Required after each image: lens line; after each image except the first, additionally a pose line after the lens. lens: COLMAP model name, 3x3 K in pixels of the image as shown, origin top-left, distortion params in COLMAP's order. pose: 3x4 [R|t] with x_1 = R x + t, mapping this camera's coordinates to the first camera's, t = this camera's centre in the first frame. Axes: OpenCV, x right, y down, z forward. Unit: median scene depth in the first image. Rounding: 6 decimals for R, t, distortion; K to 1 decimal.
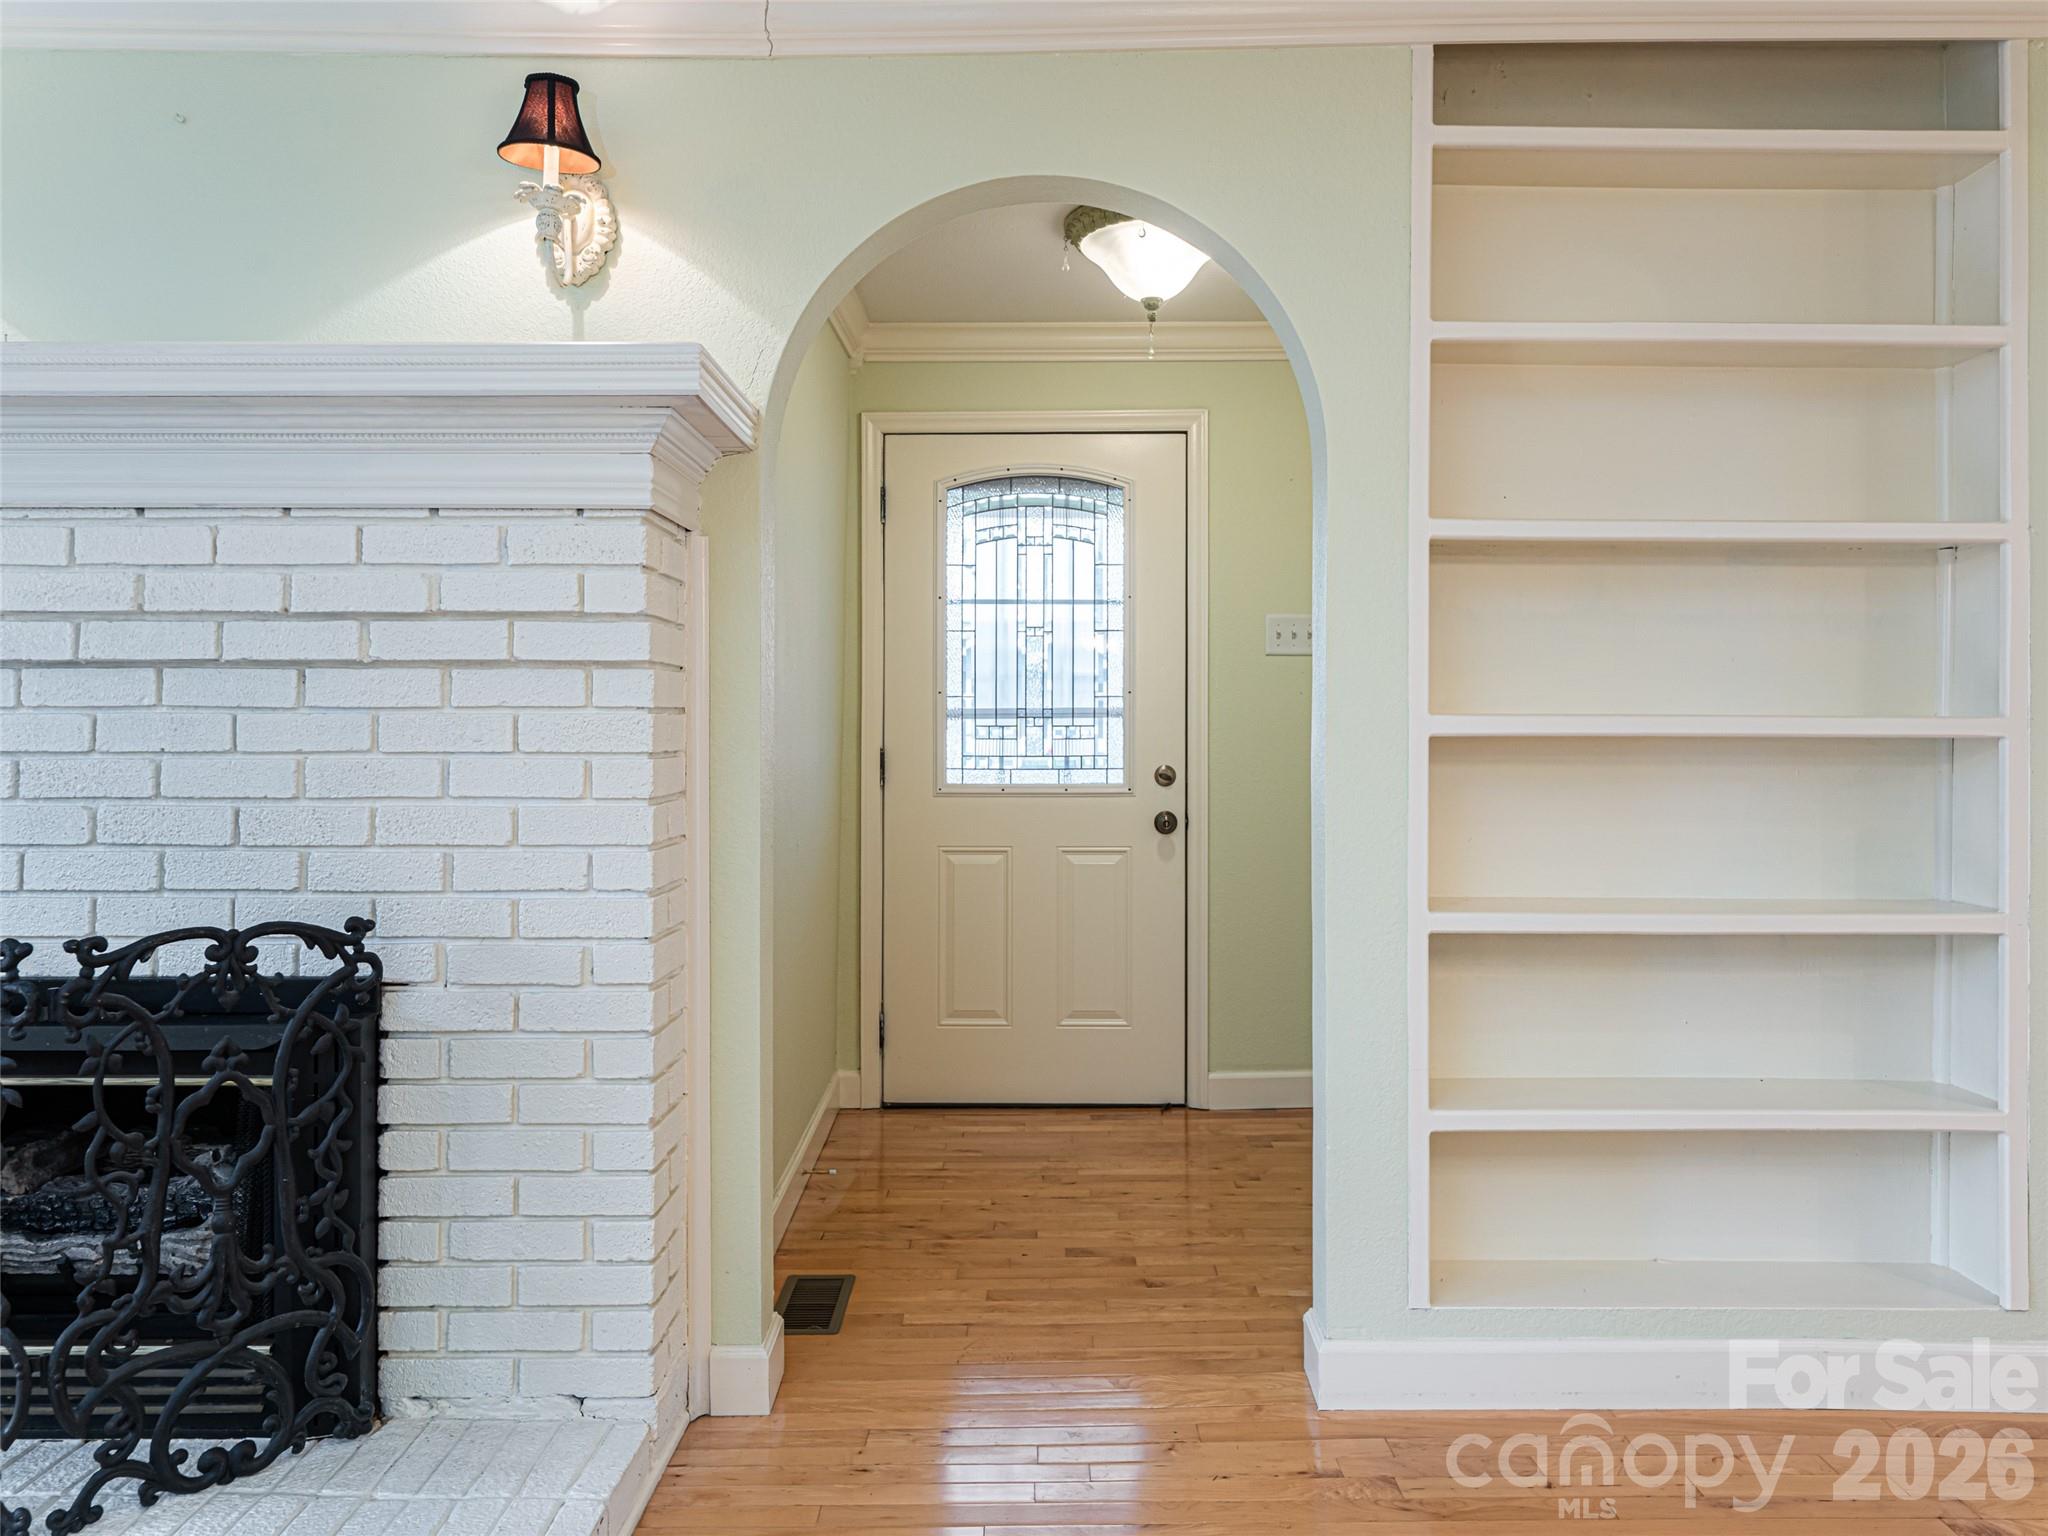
lens RADIAL K [[1394.4, 0, 1025.1], [0, 1394.4, 723.9], [0, 0, 1]] dist [-0.003409, 0.001479]
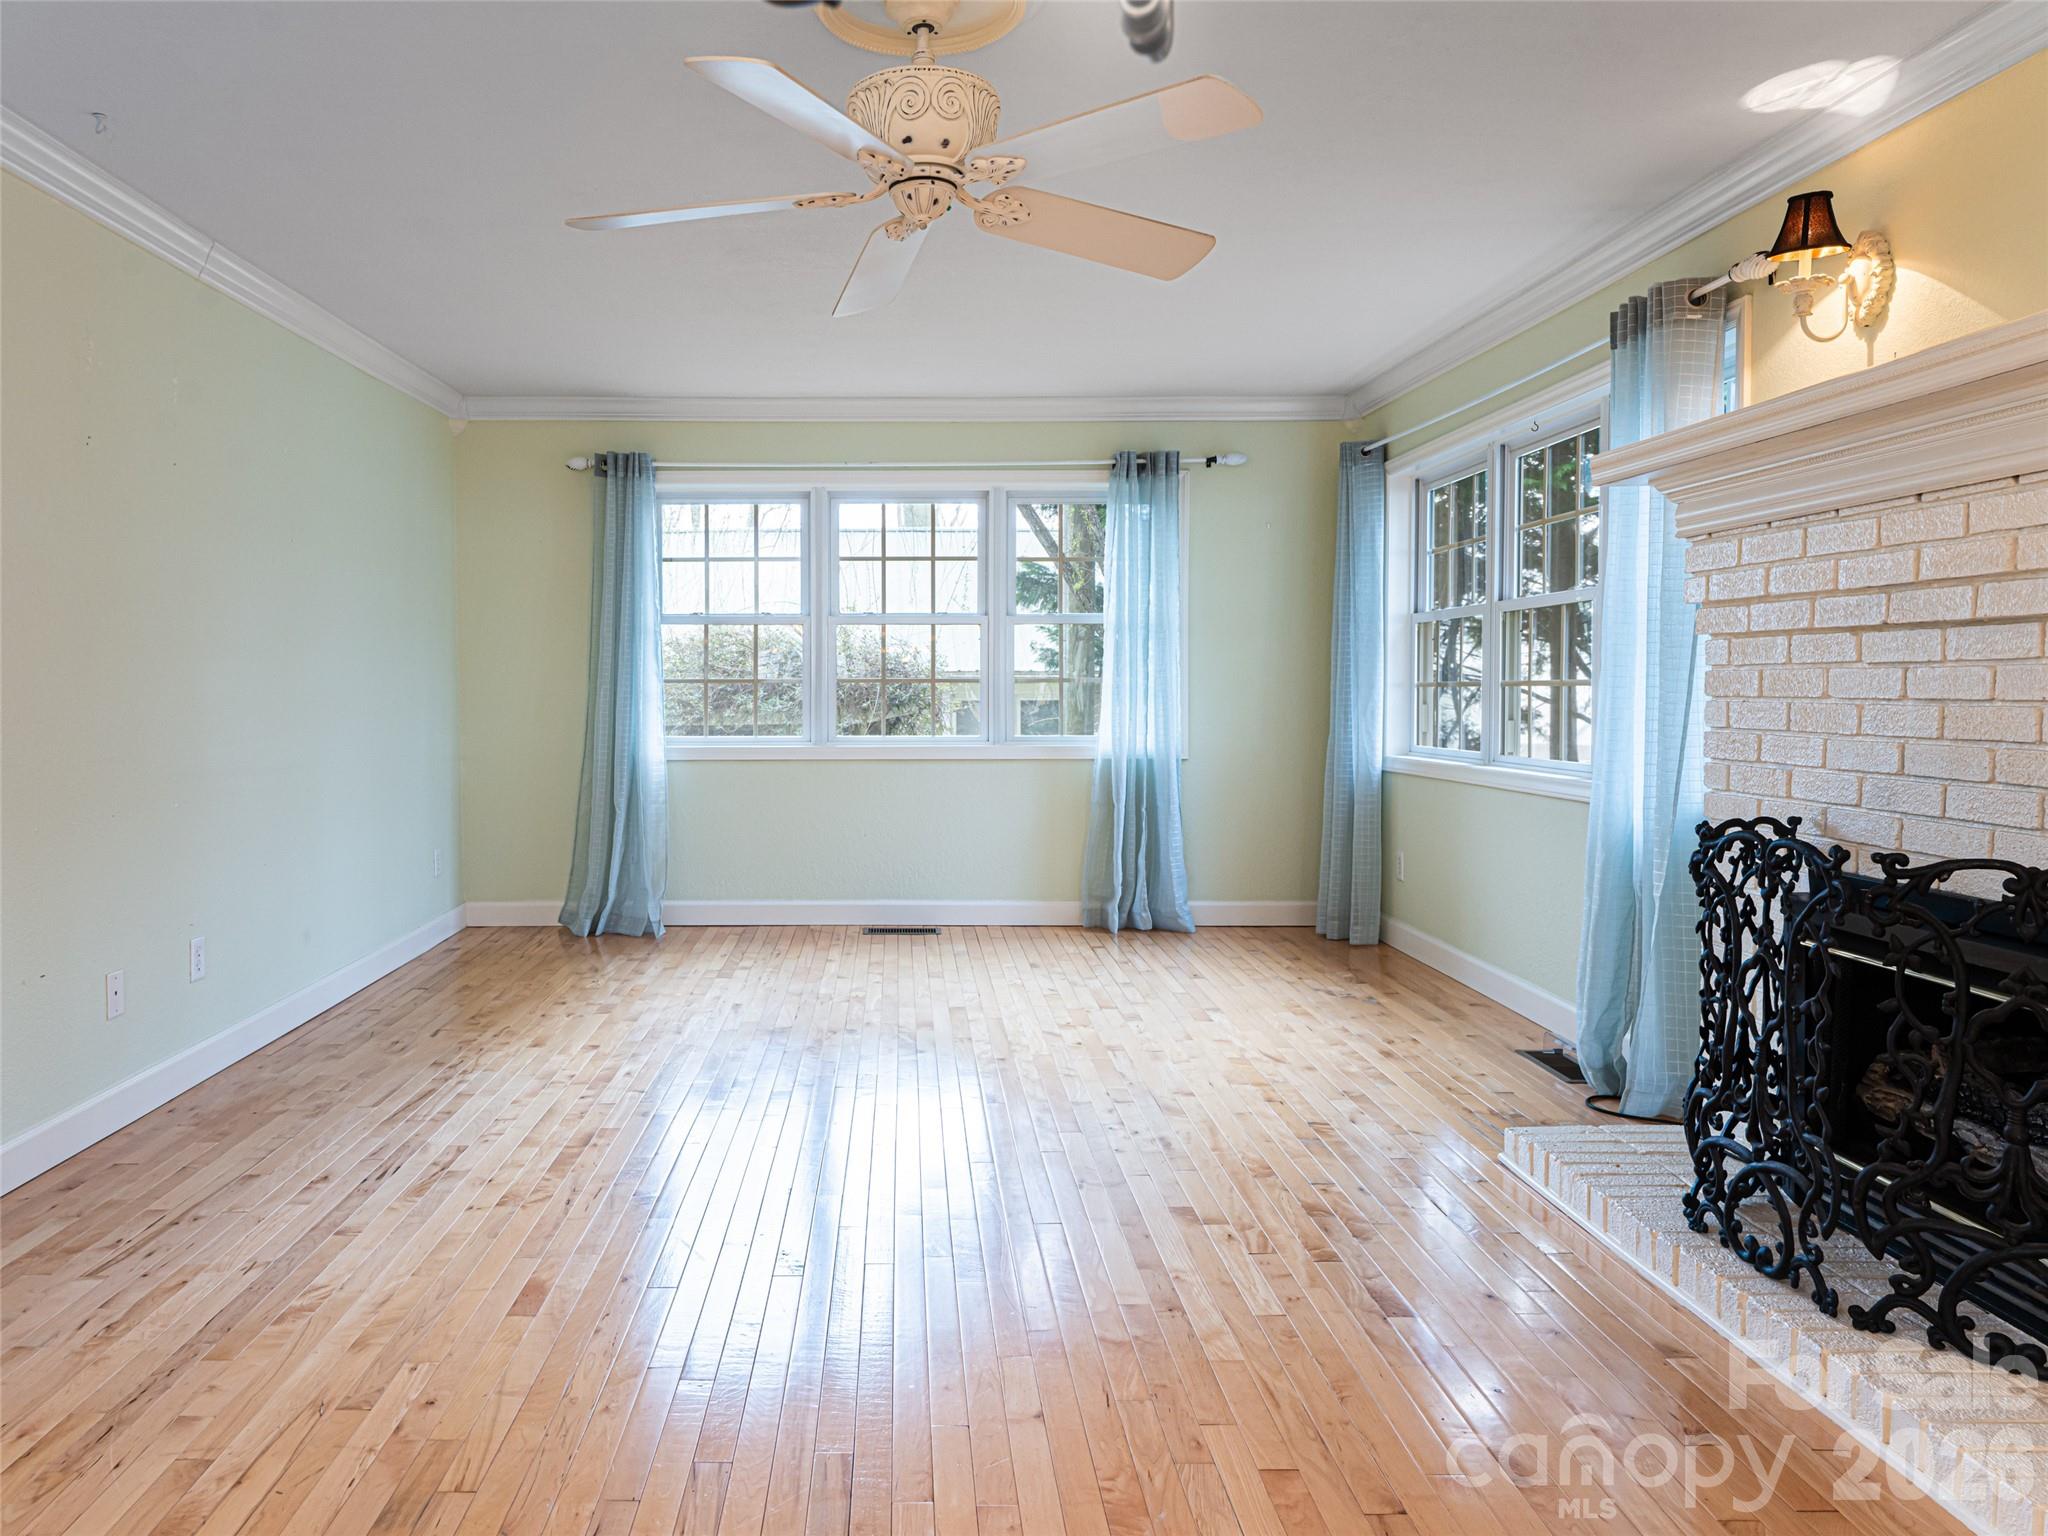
lens RADIAL K [[1394.4, 0, 893.9], [0, 1394.4, 732.9], [0, 0, 1]] dist [-0.003409, 0.001479]
pose [[-0.000587, 0.033111, -0.999451, 0.455720], [0.009809, 0.999404, 0.033104, 0.001047], [0.999952, -0.009785, -0.000911, 0.119935]]
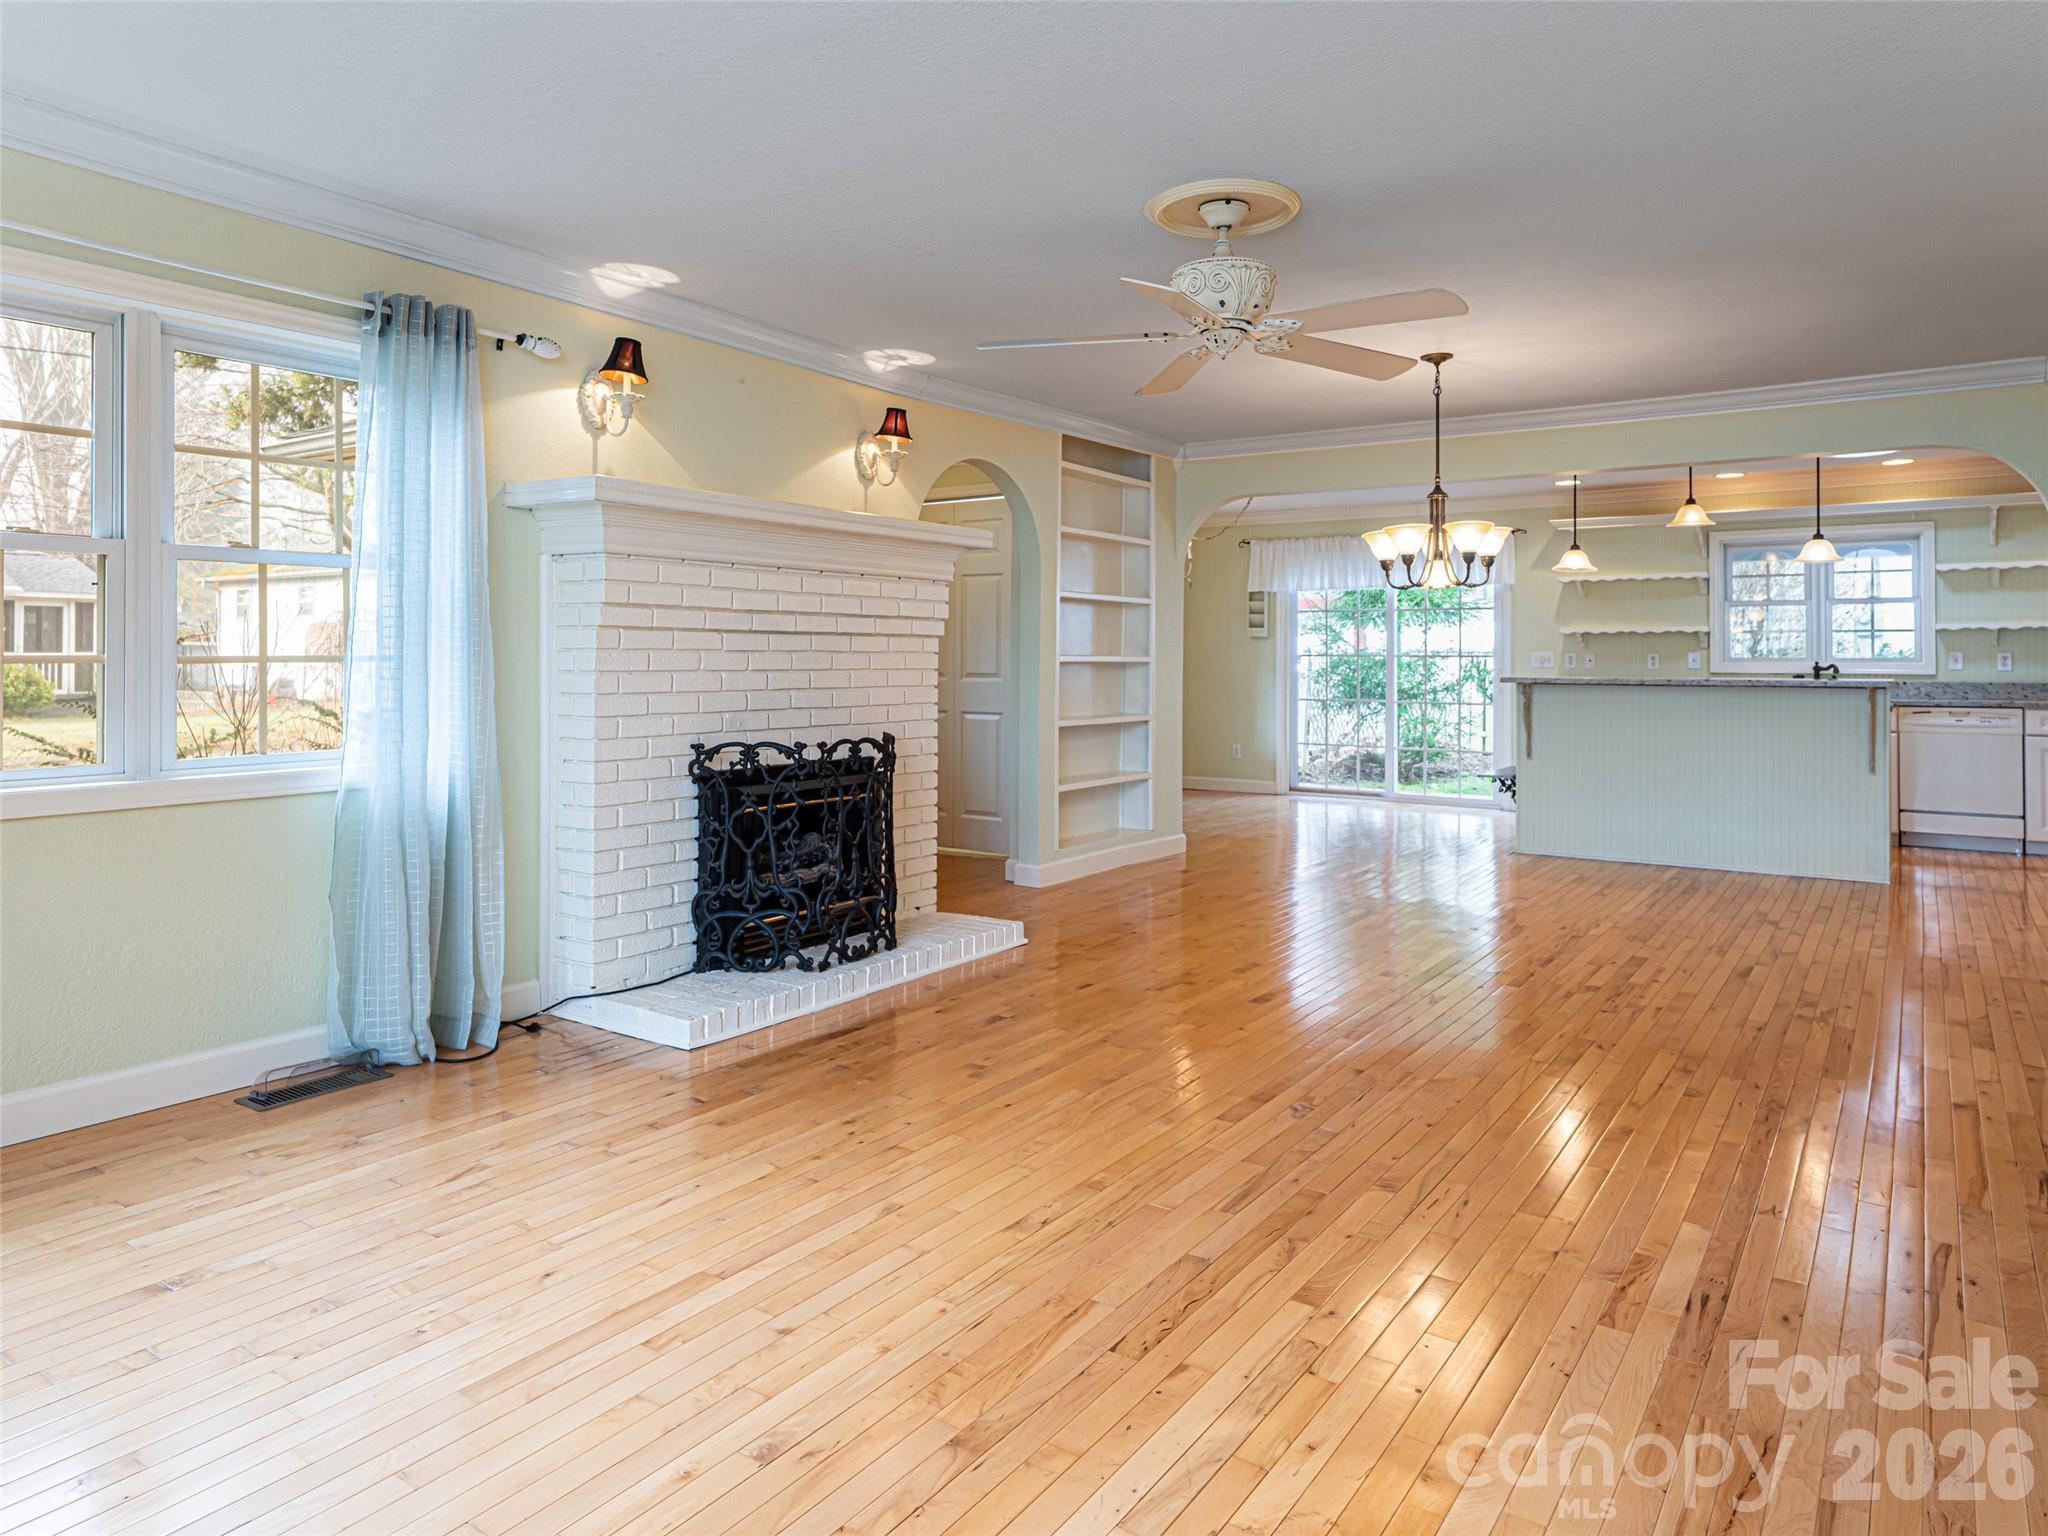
lens RADIAL K [[1299.6, 0, 1010.1], [0, 1299.6, 650.2], [0, 0, 1]] dist [-0.008737, 0.000193]
pose [[0.574099, 0.006665, 0.818759, -2.307654], [-0.011758, 0.999931, 0.000104, -0.018130], [-0.818701, -0.009687, 0.574138, -0.592371]]
